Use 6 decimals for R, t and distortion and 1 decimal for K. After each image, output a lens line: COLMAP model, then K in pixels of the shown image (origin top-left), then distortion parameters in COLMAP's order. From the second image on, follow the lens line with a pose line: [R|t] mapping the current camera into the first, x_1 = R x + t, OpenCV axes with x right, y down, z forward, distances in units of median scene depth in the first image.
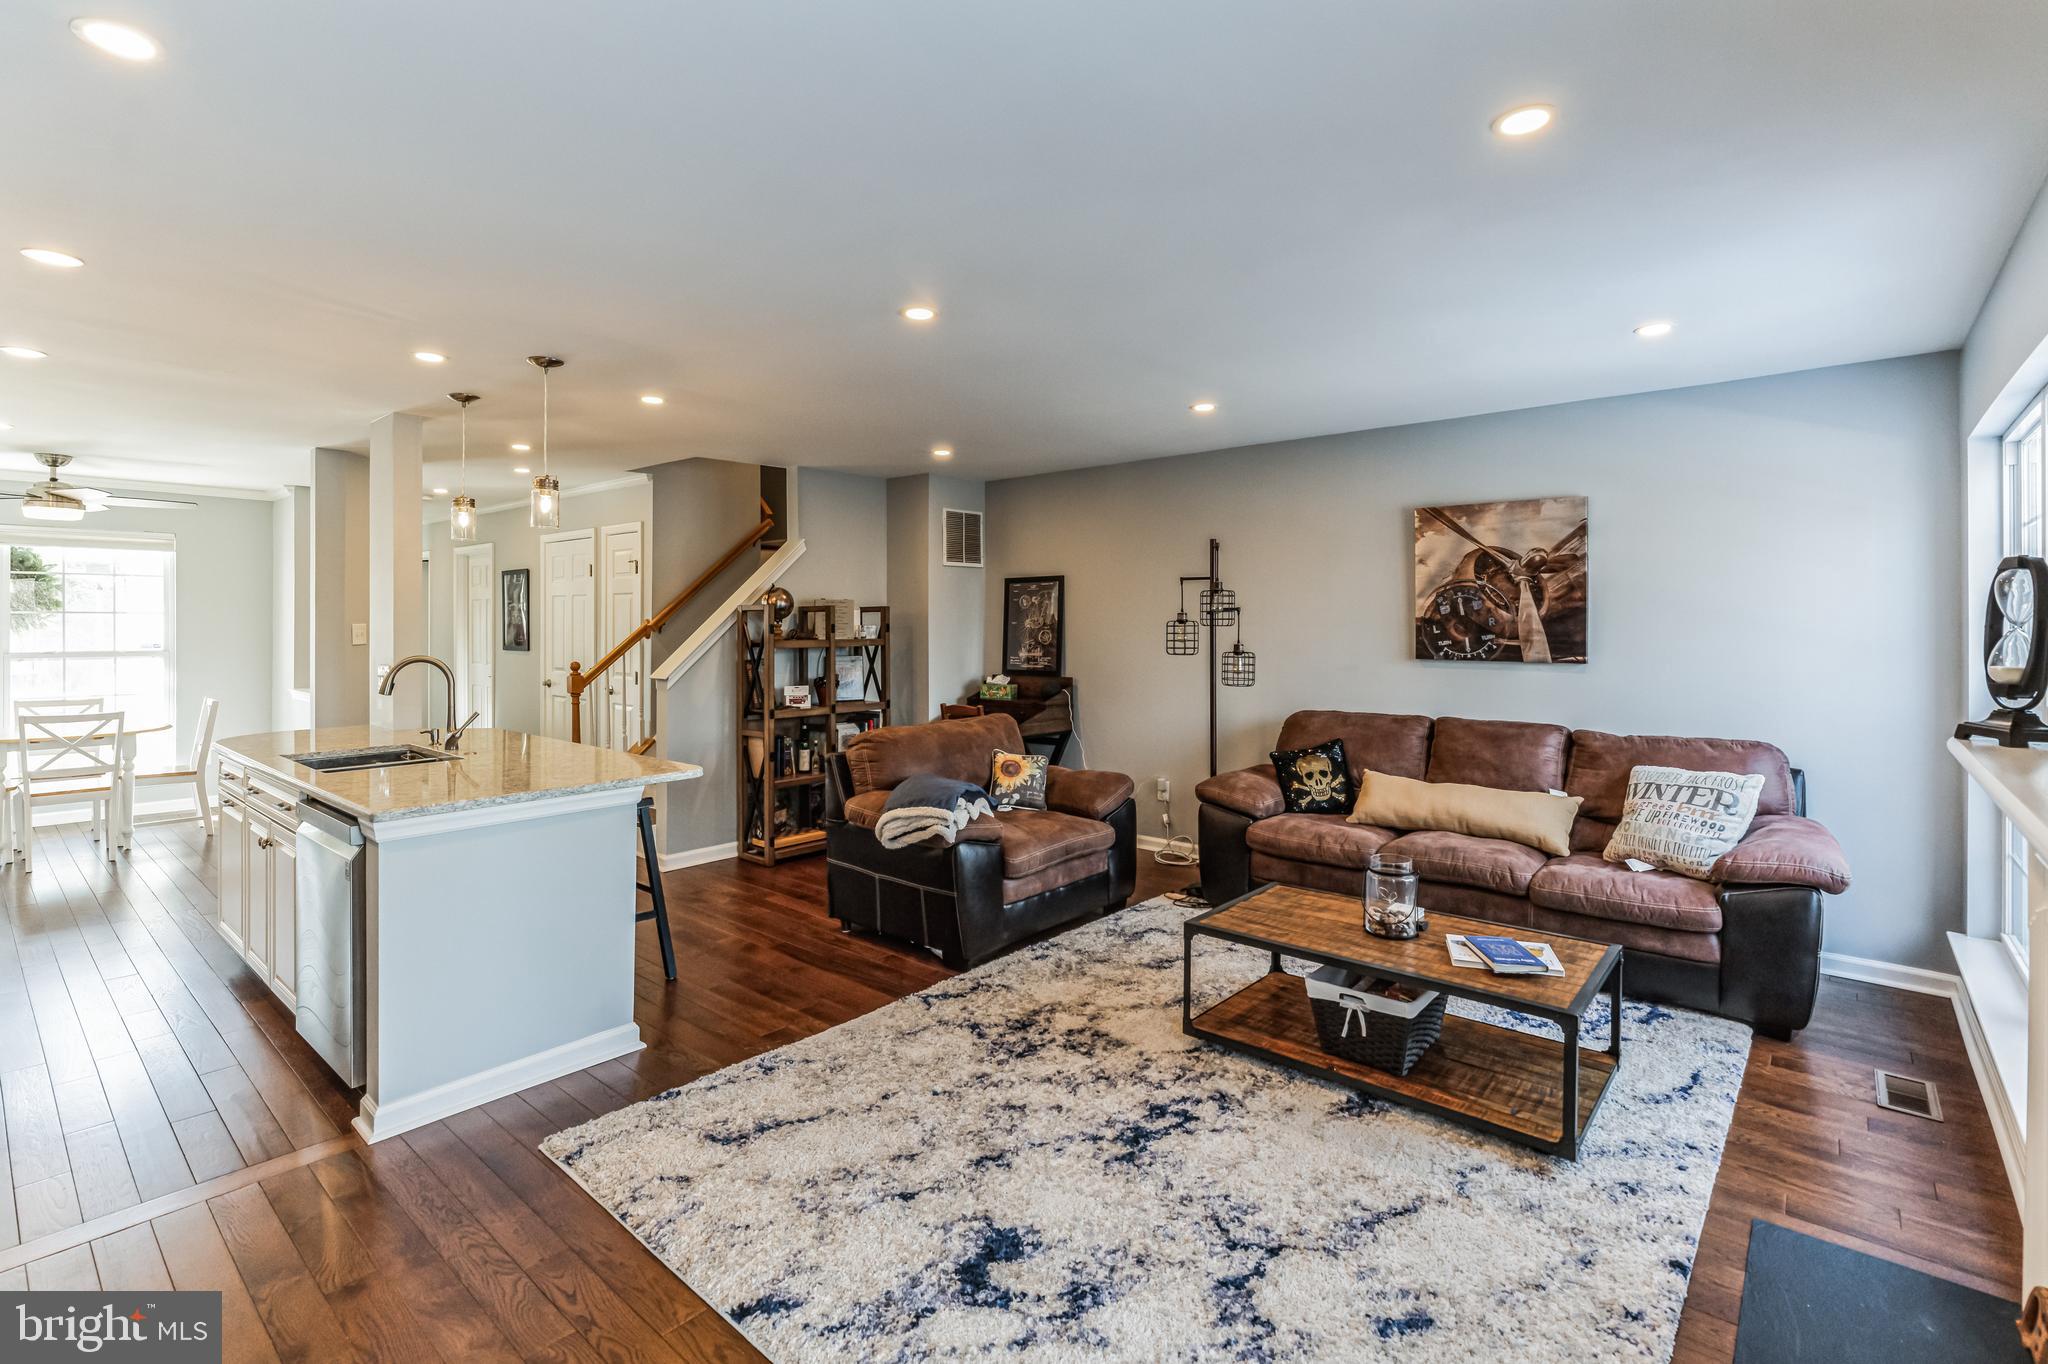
lens RADIAL K [[940.8, 0, 1027.1], [0, 940.8, 619.8], [0, 0, 1]] dist [-0.002799, 0.000485]
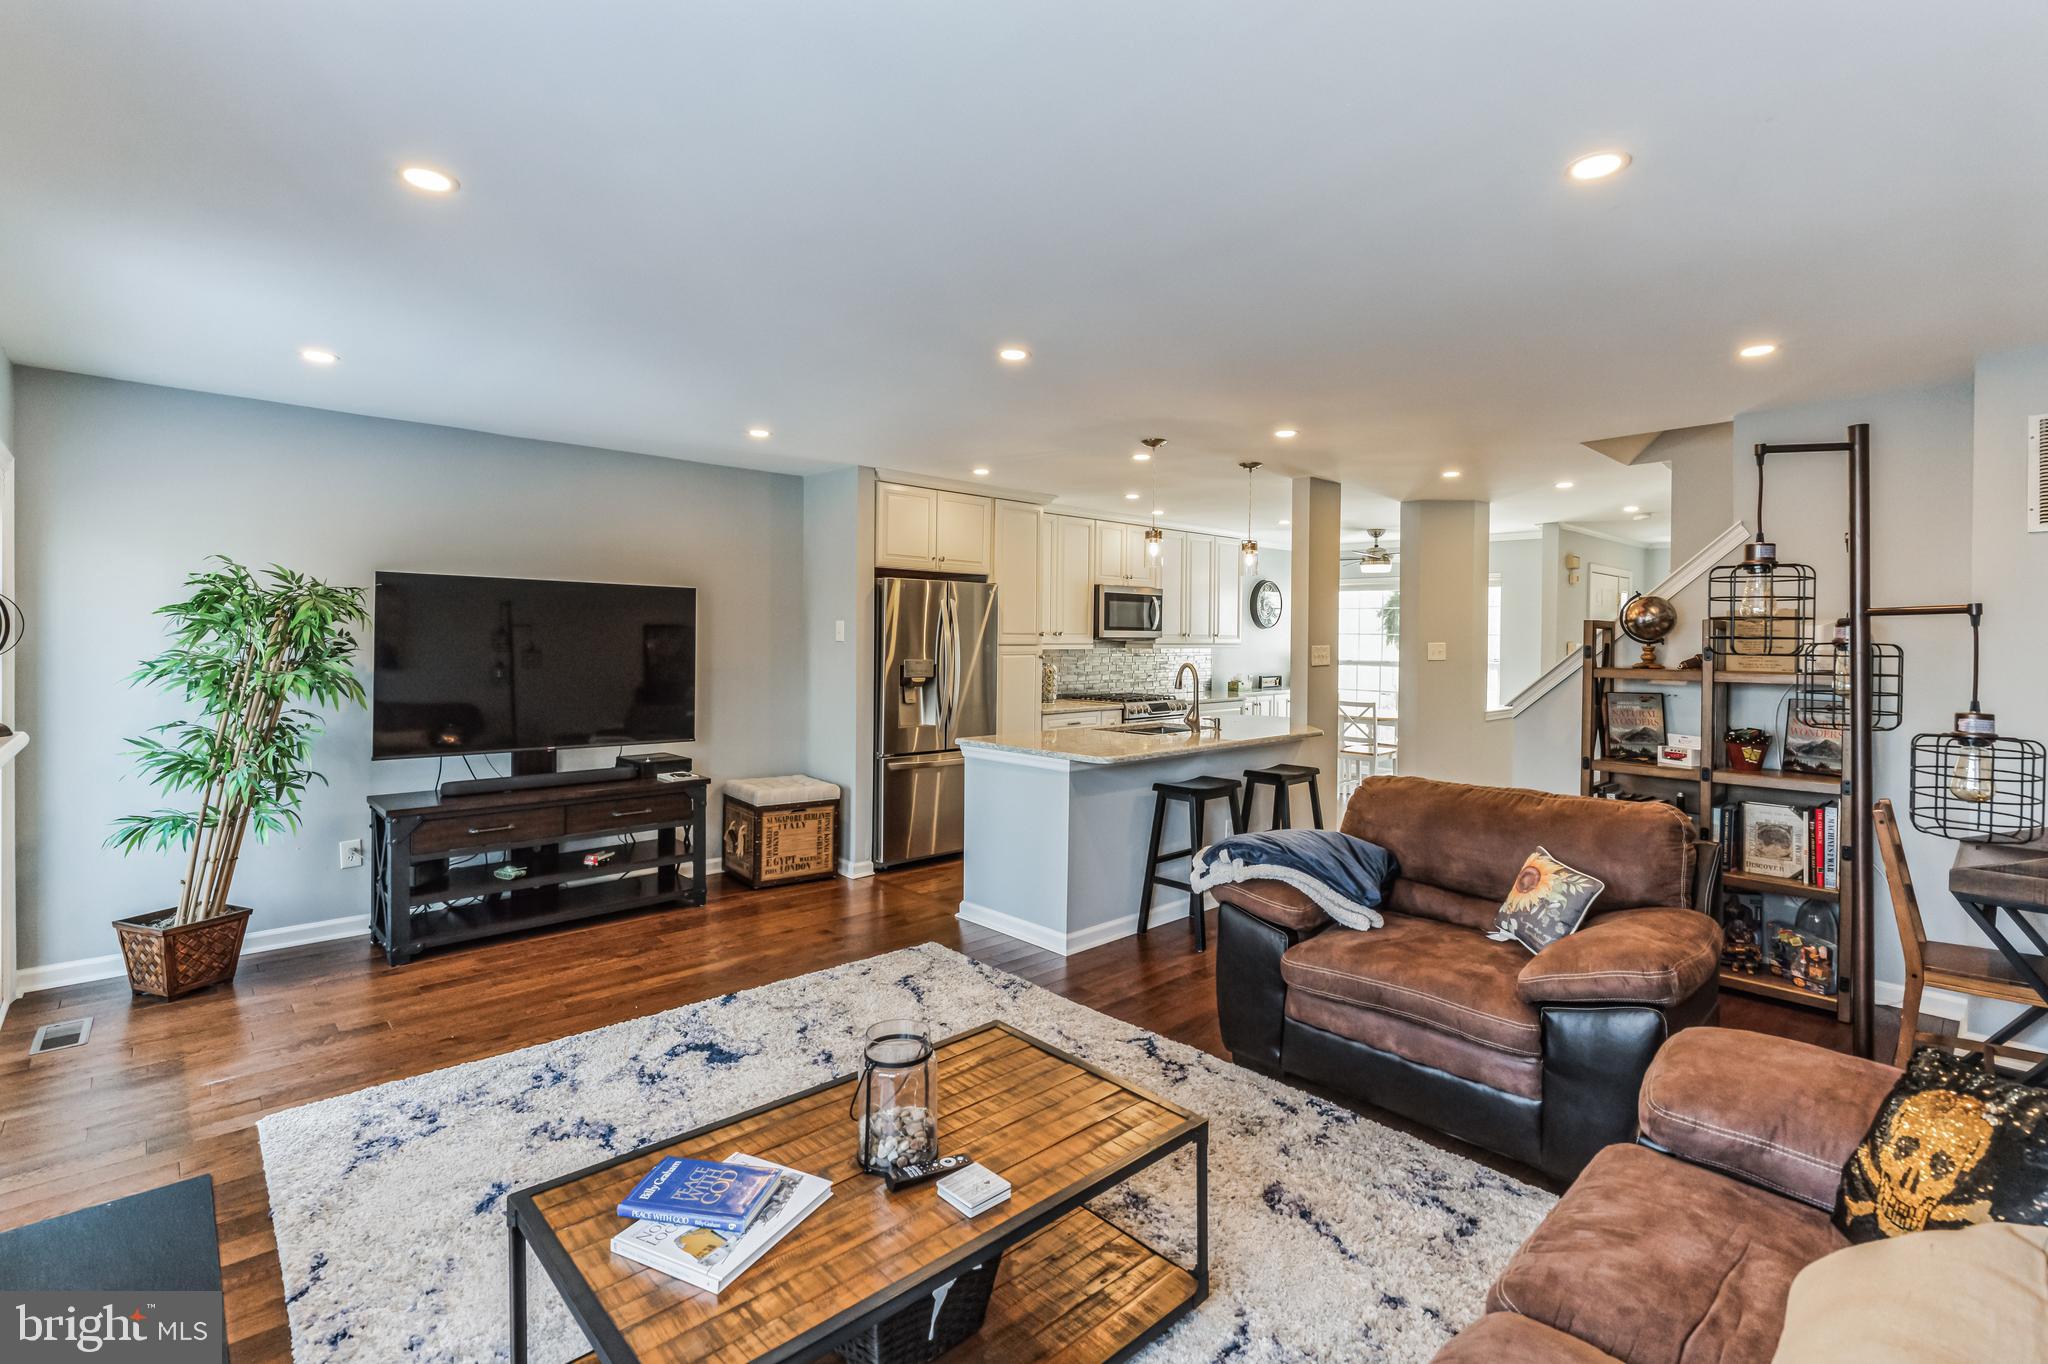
lens RADIAL K [[929.5, 0, 1021.5], [0, 929.5, 629.1], [0, 0, 1]] dist [-0.001851, 0.000381]
pose [[-0.107853, -0.009398, -0.994122, 0.639045], [-0.008172, 0.999930, -0.008567, 0.001761], [0.994133, 0.007200, -0.107922, 0.750301]]
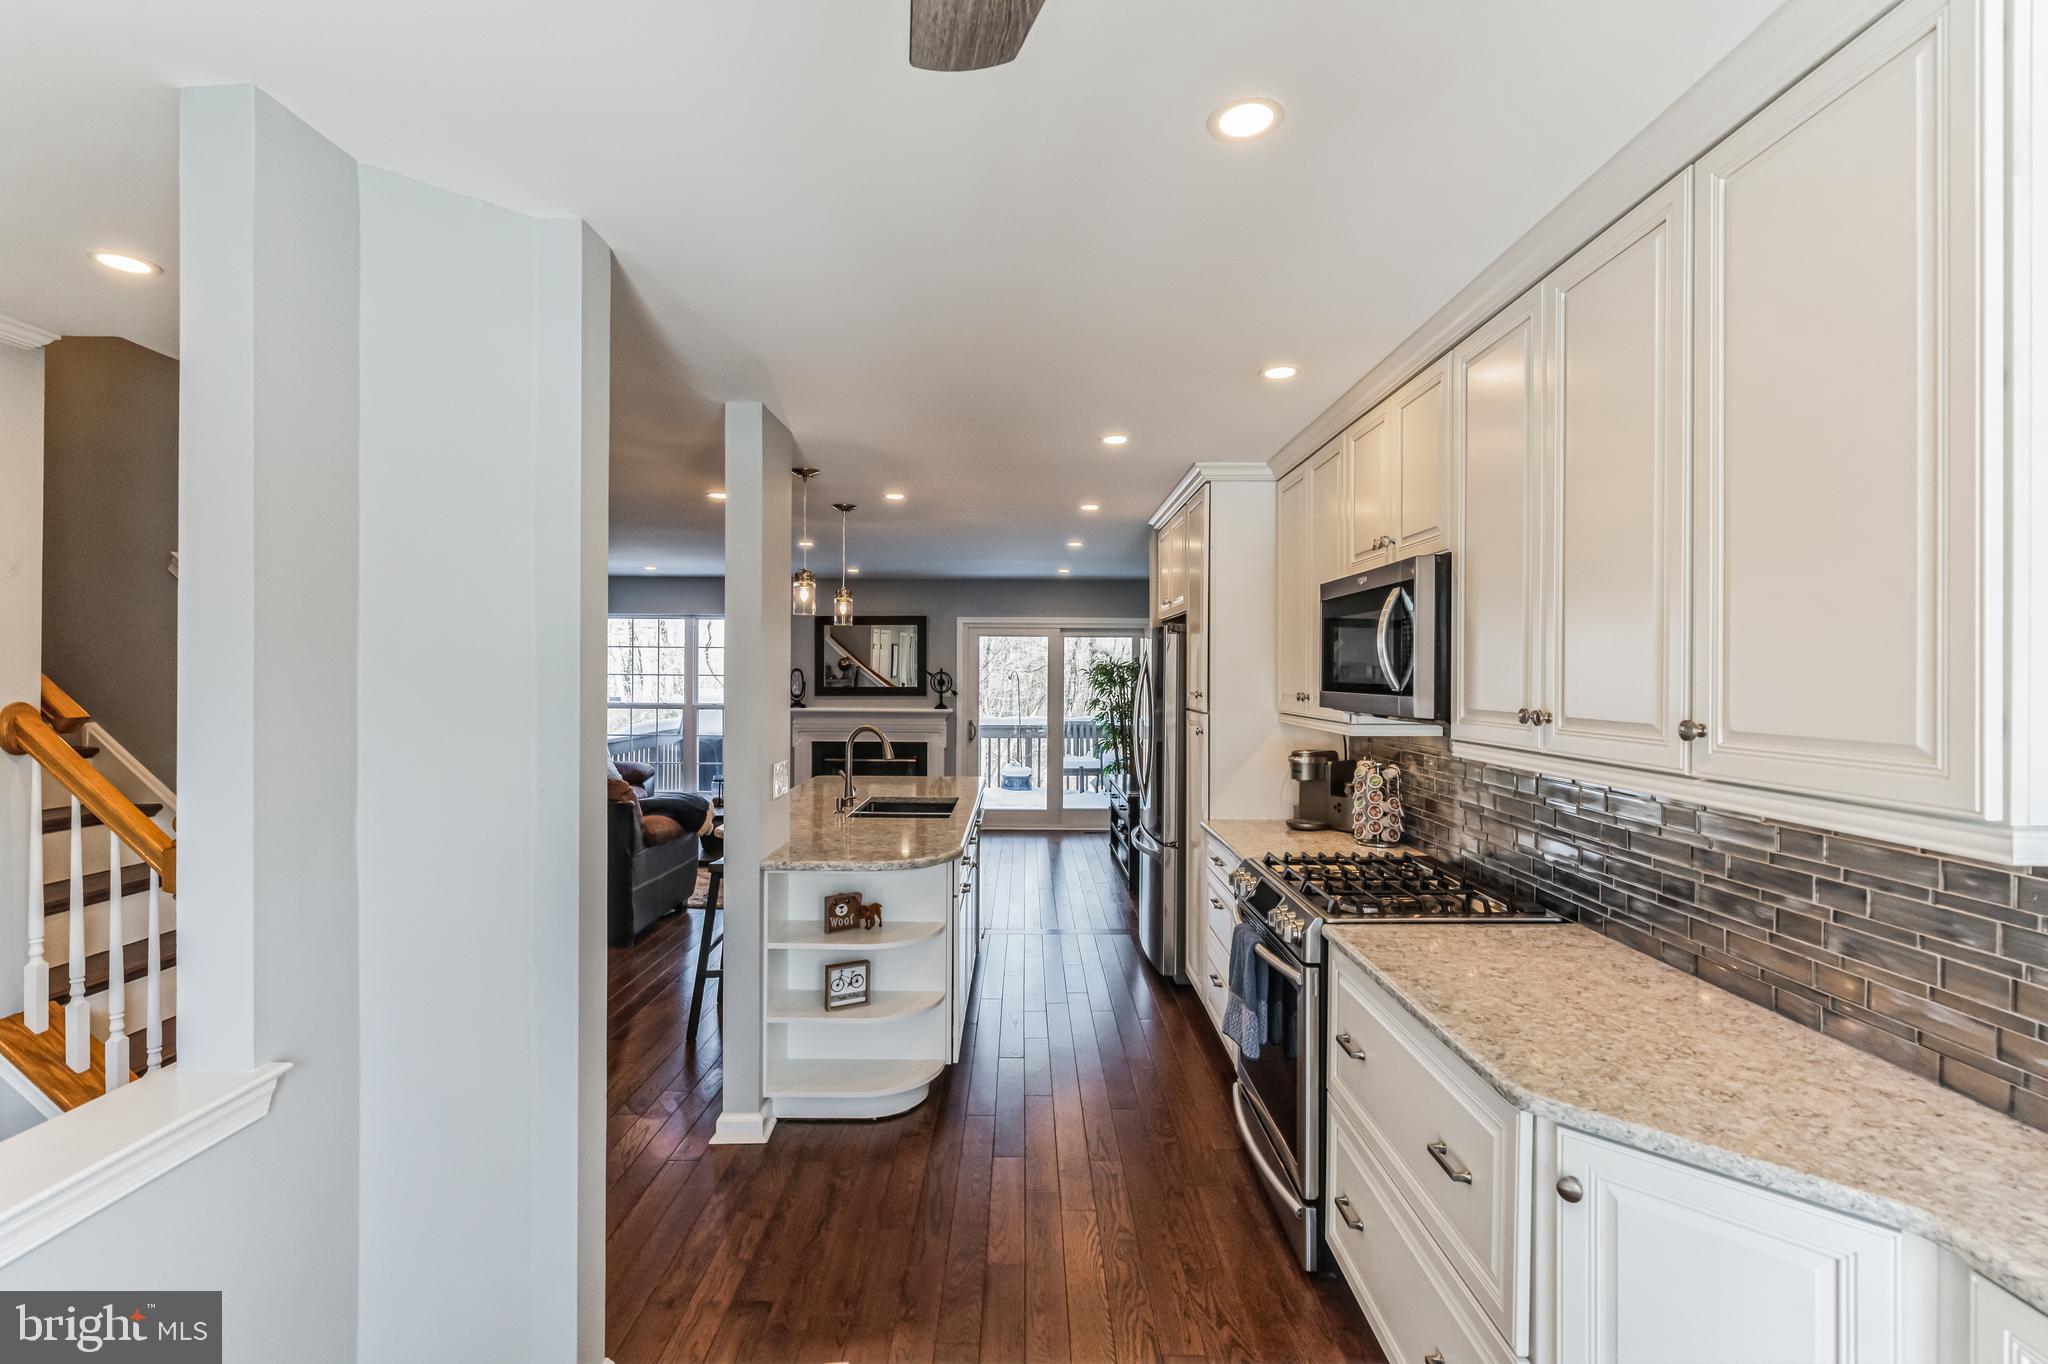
lens RADIAL K [[922.5, 0, 1017.2], [0, 922.5, 677.8], [0, 0, 1]] dist [-0.001808, 0.000441]
pose [[-0.646122, -0.008764, 0.763184, -1.356129], [-0.005896, 0.999962, 0.006491, -0.023894], [-0.763211, -0.000305, -0.646149, 1.326807]]
